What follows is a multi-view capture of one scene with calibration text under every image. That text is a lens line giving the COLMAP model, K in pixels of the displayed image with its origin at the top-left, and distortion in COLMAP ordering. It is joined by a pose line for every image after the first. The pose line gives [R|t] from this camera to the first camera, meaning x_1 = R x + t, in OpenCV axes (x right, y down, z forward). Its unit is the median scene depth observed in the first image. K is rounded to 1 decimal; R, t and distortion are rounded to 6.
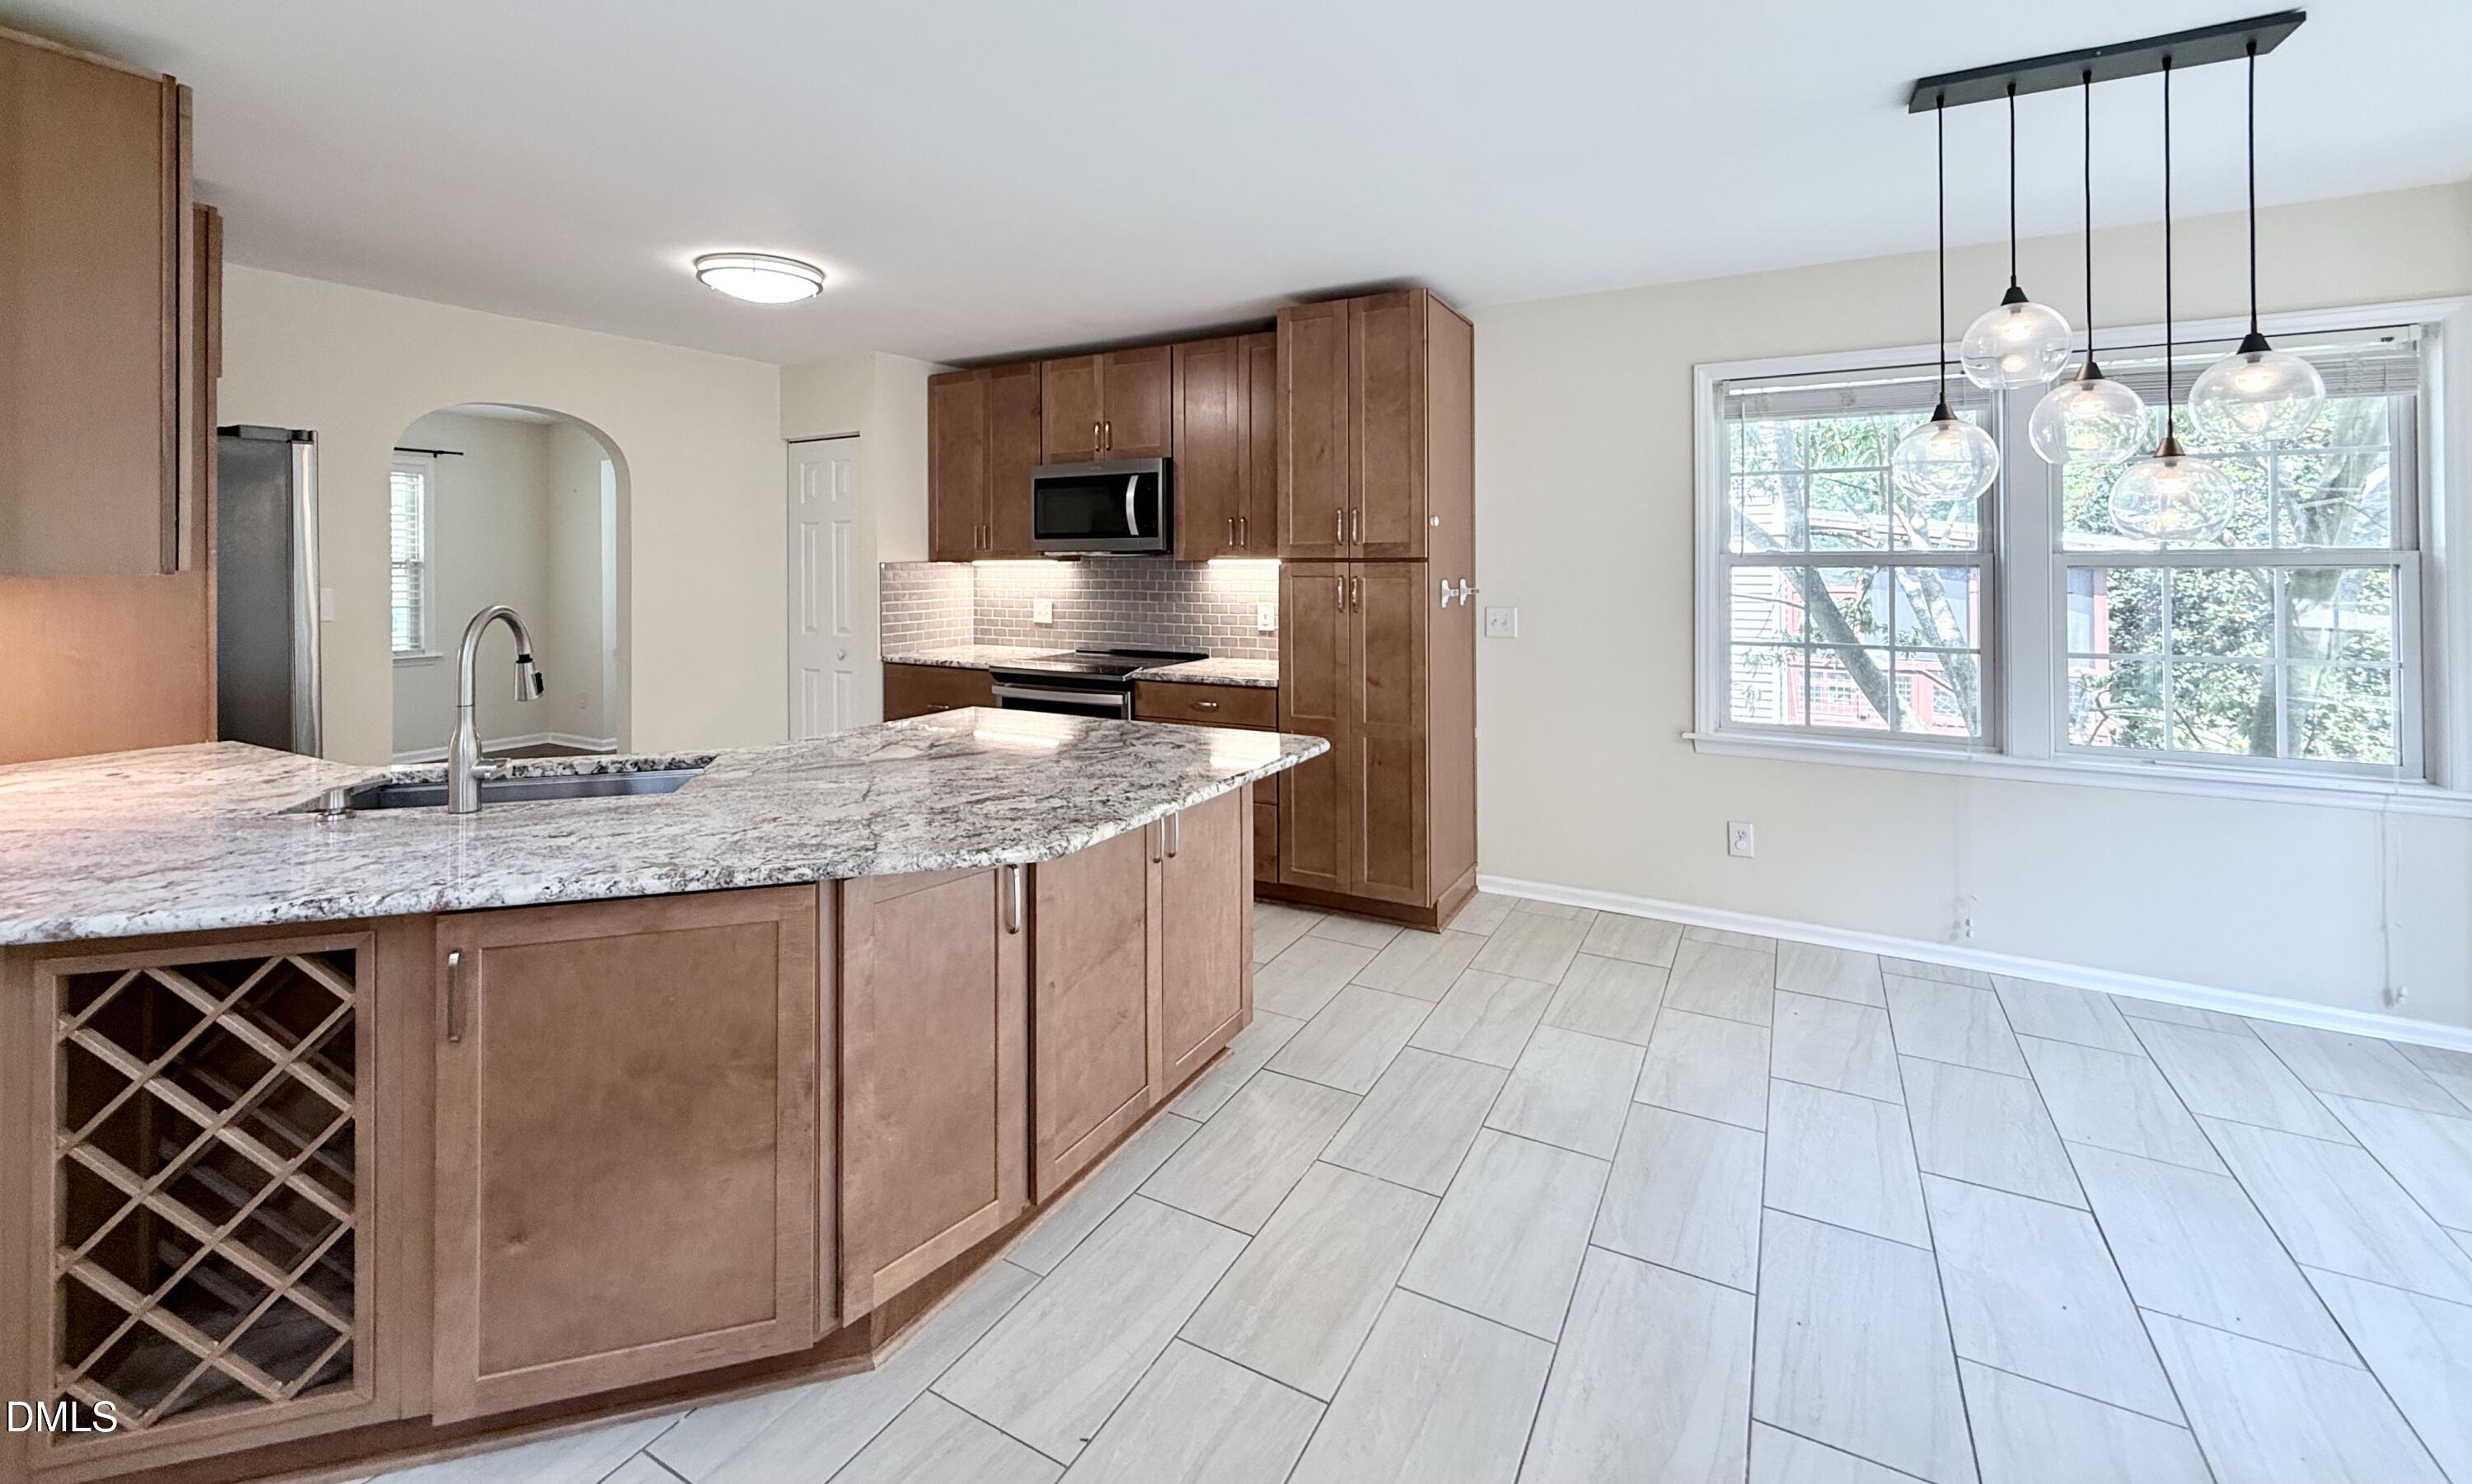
lens RADIAL K [[1007.3, 0, 1231.1], [0, 1007.3, 552.2], [0, 0, 1]] dist [0.000009, -0.000033]
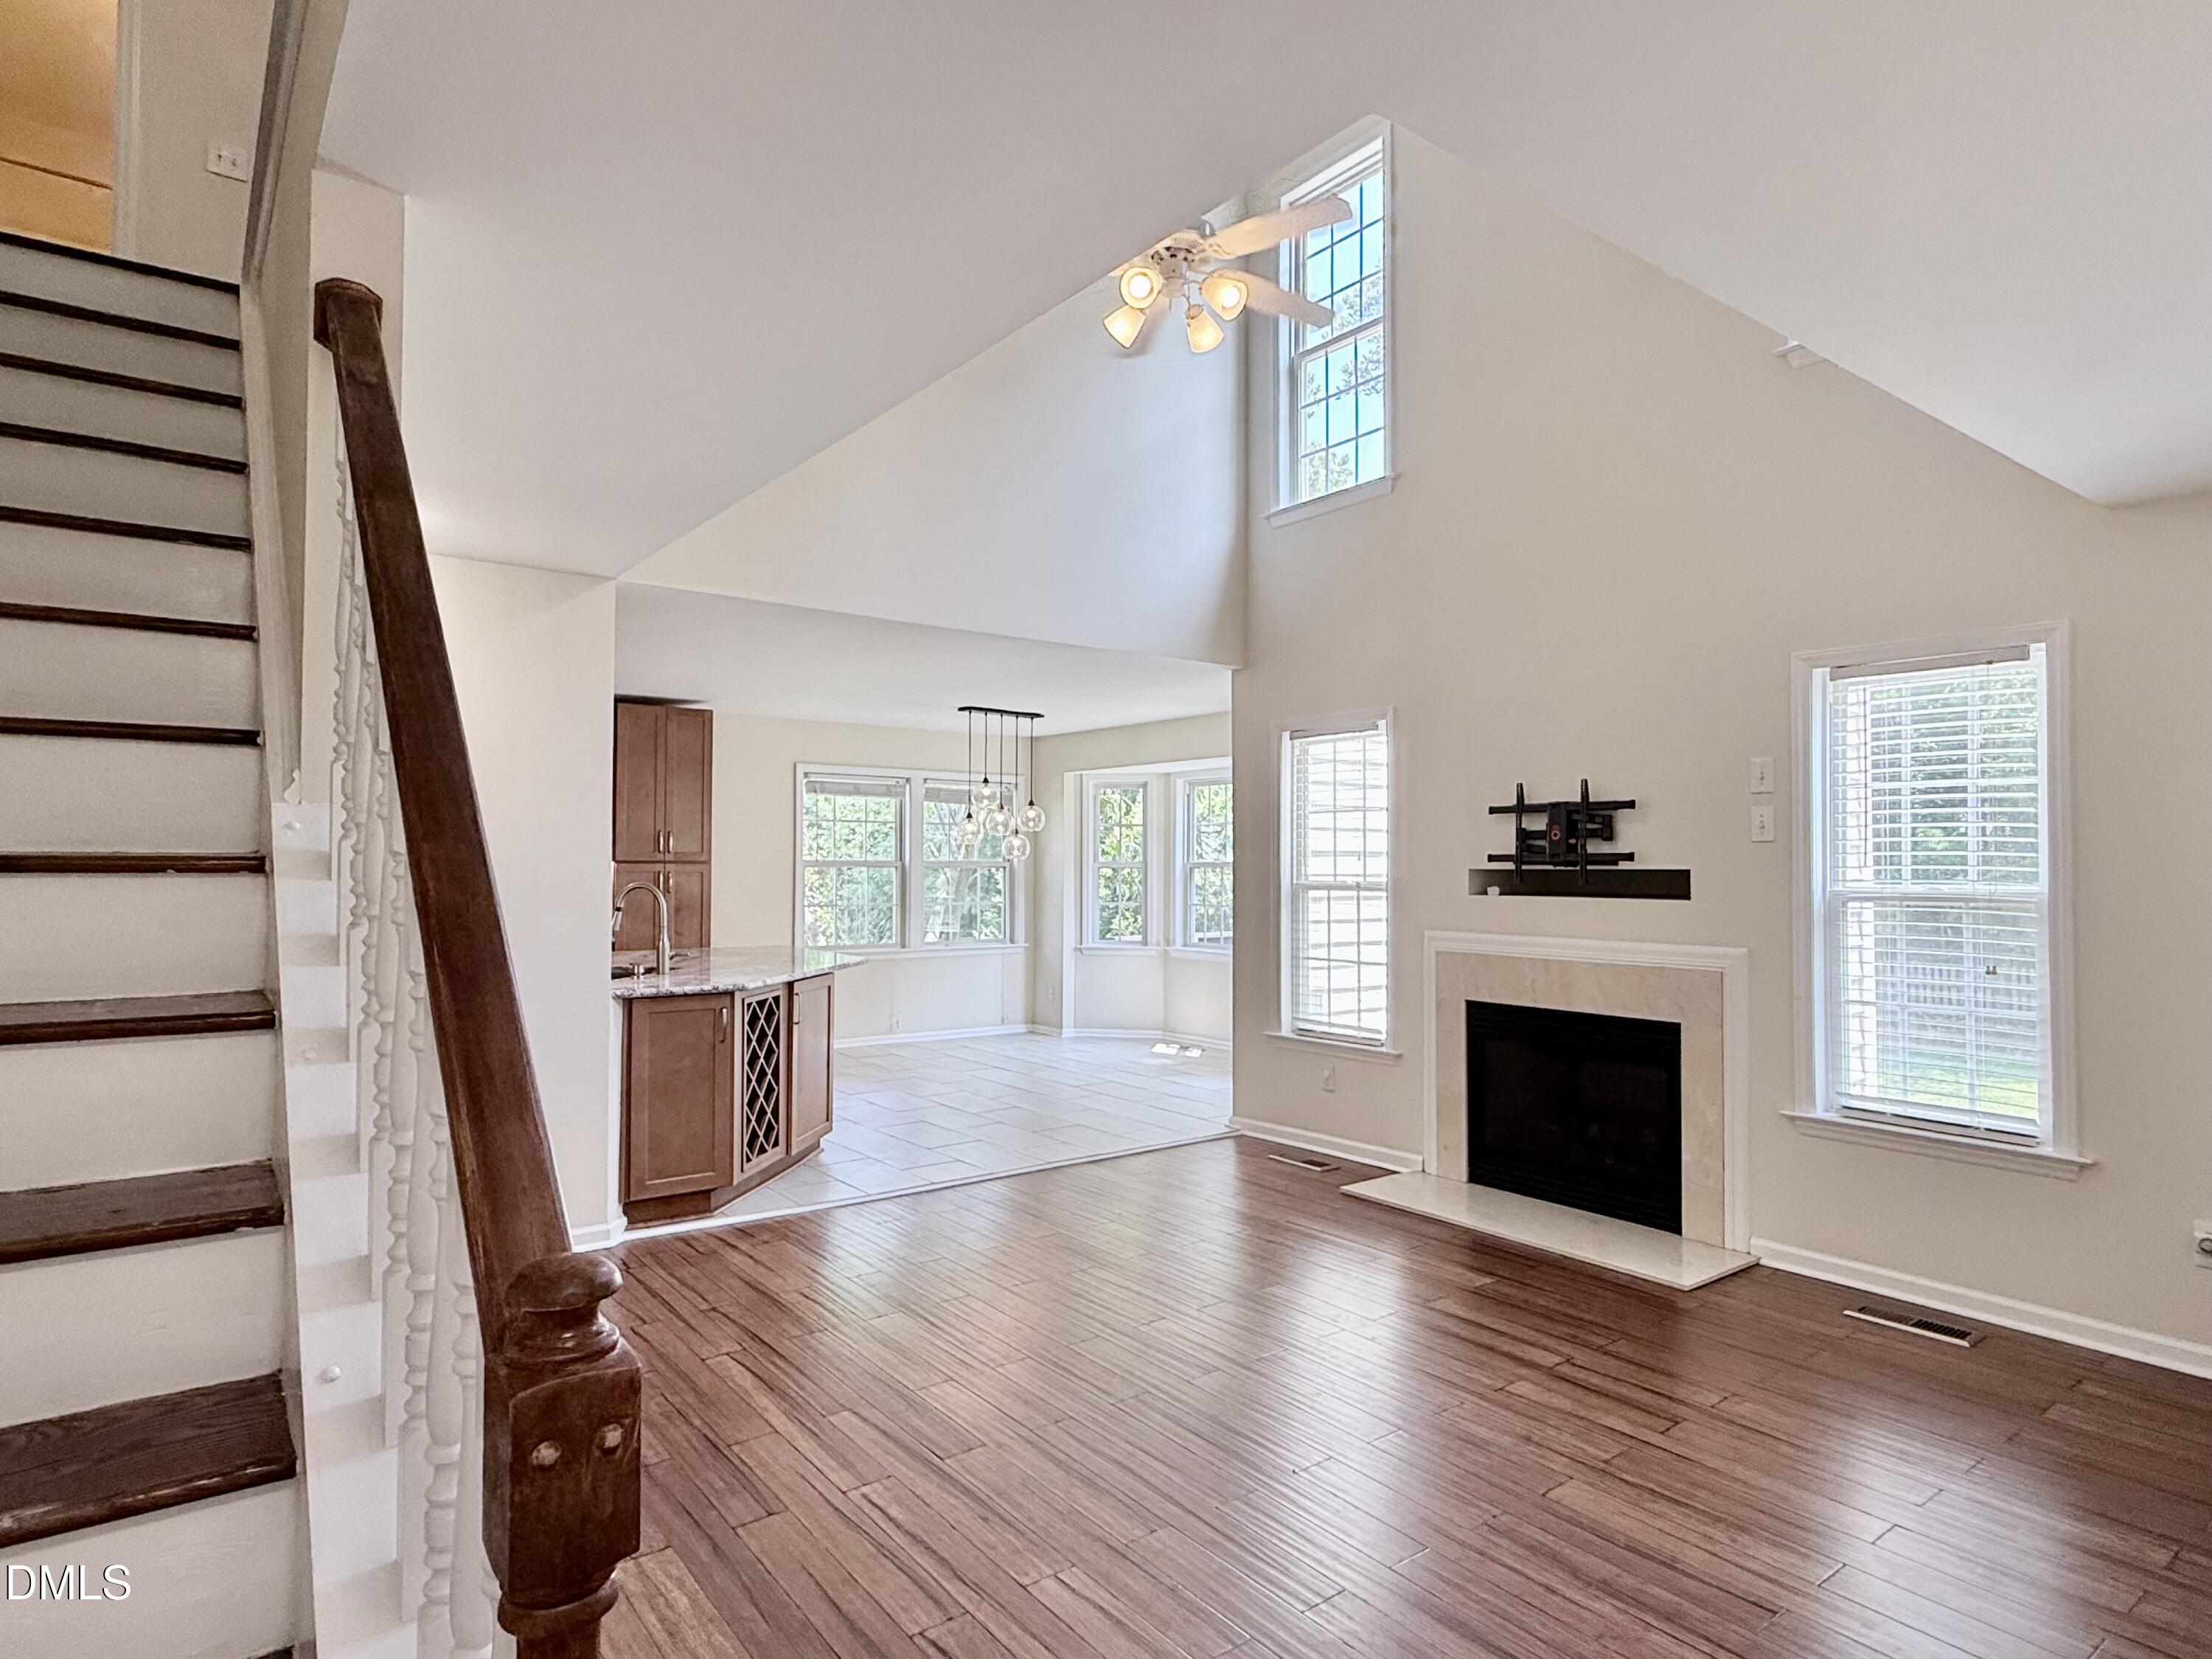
lens RADIAL K [[1243.5, 0, 1106.0], [0, 1243.5, 829.5], [0, 0, 1]] dist [0.000103, -0.000003]
pose [[0.397921, 0.032430, 0.916846, -1.529759], [-0.011693, 0.999473, -0.030278, 0.008053], [-0.917345, 0.001328, 0.398091, -0.506789]]
